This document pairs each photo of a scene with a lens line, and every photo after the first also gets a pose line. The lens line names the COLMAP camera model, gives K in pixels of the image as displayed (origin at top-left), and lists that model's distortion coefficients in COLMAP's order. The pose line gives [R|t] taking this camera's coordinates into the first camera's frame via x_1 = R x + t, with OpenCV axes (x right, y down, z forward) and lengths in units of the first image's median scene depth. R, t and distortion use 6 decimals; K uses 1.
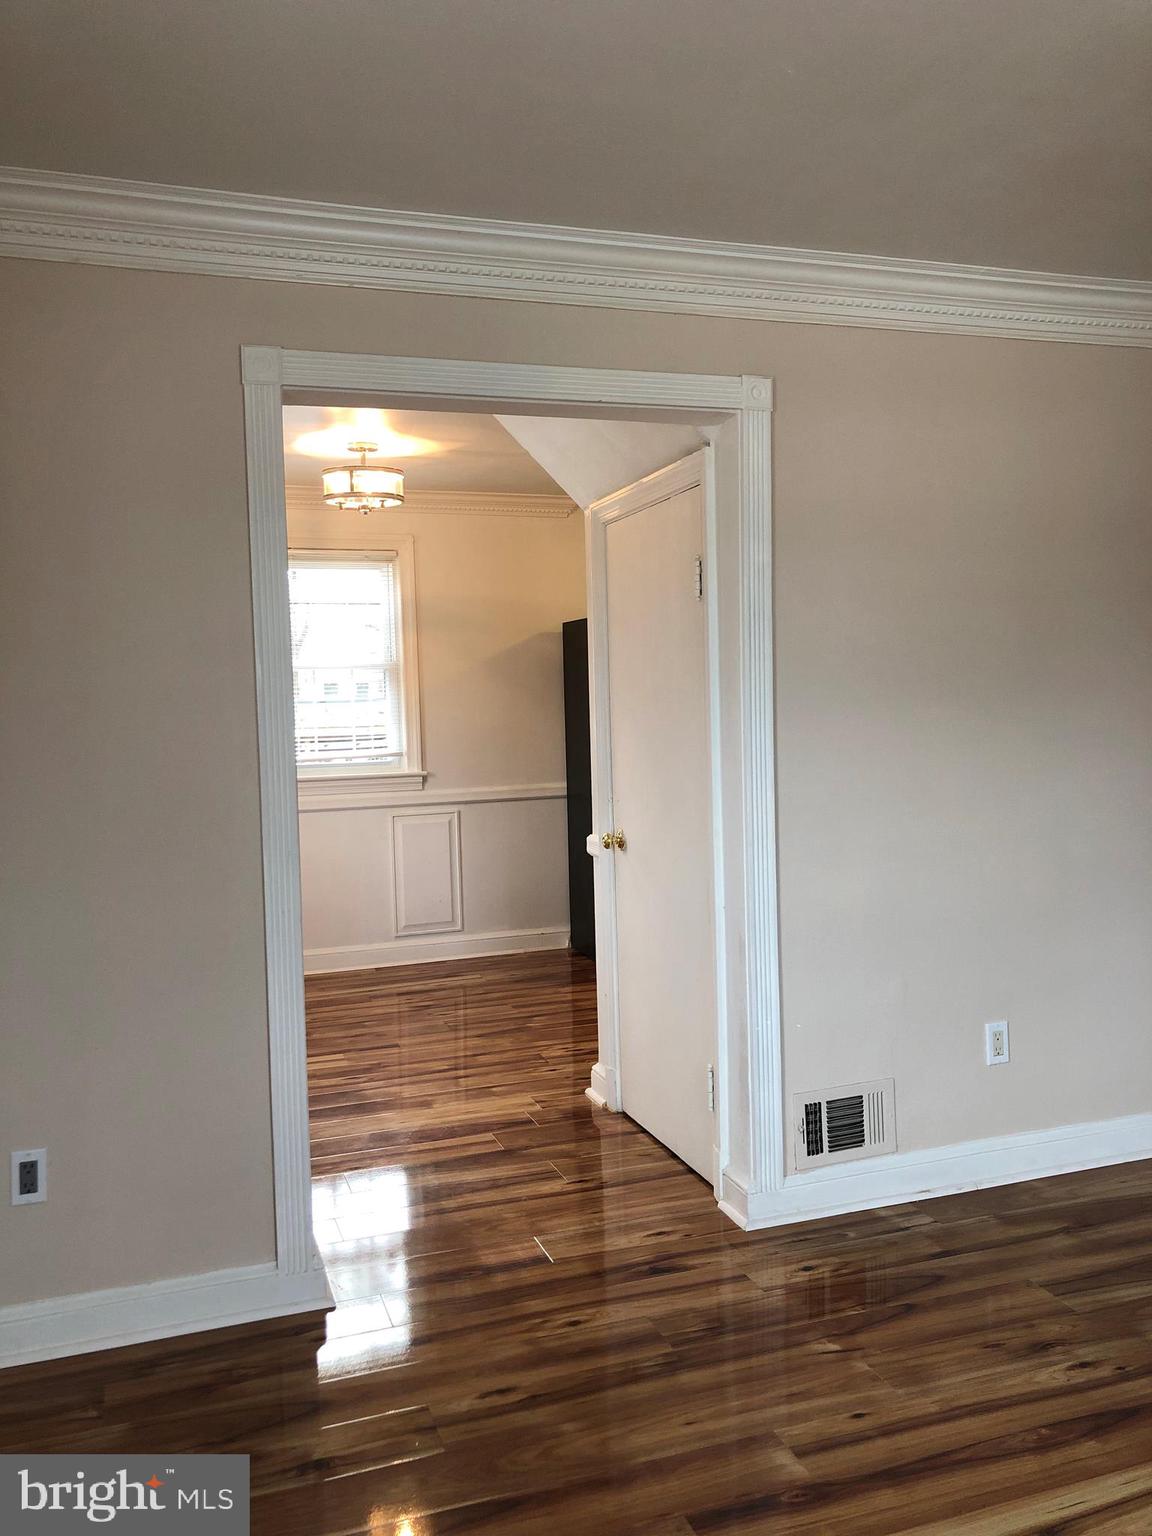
lens RADIAL K [[1221.1, 0, 582.5], [0, 1221.1, 769.3], [0, 0, 1]] dist [0.013012, -0.067192]
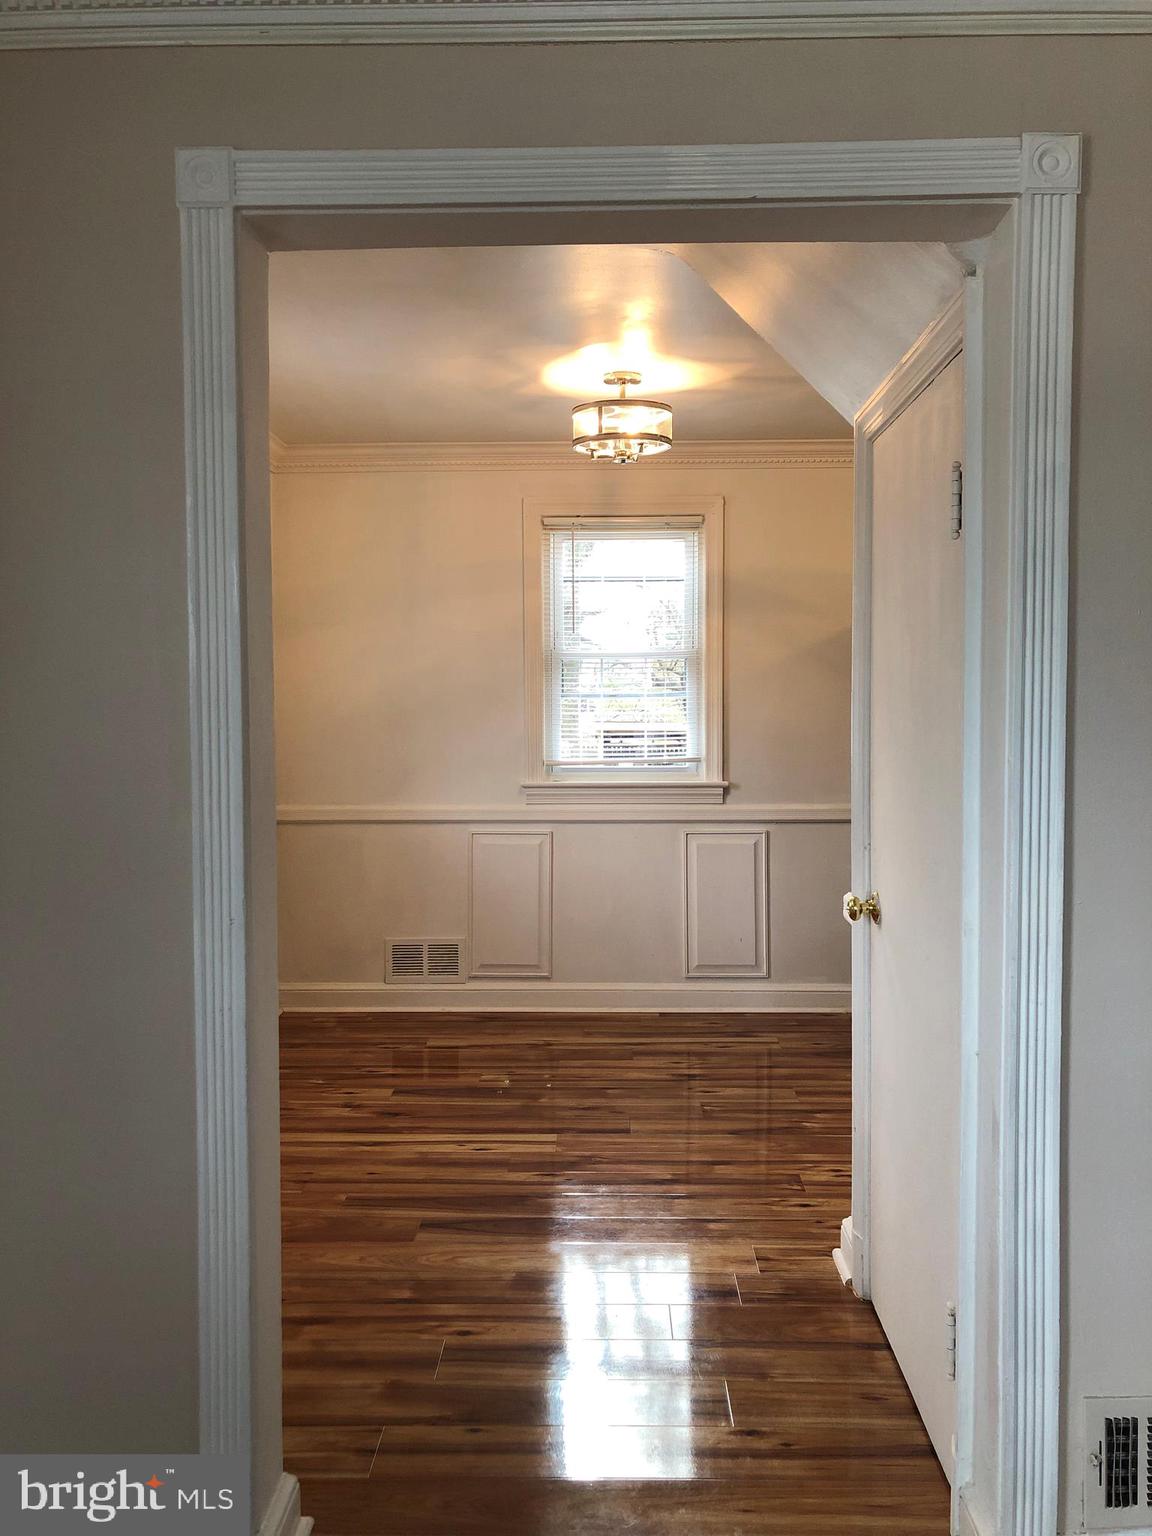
lens RADIAL K [[1254.6, 0, 578.8], [0, 1254.6, 757.8], [0, 0, 1]] dist [0.036488, -0.060636]
pose [[0.940018, 0.039464, -0.338834, 0.082998], [-0.041748, 0.999128, 0.000547, -0.013865], [0.338560, 0.013631, 0.940846, 0.216077]]
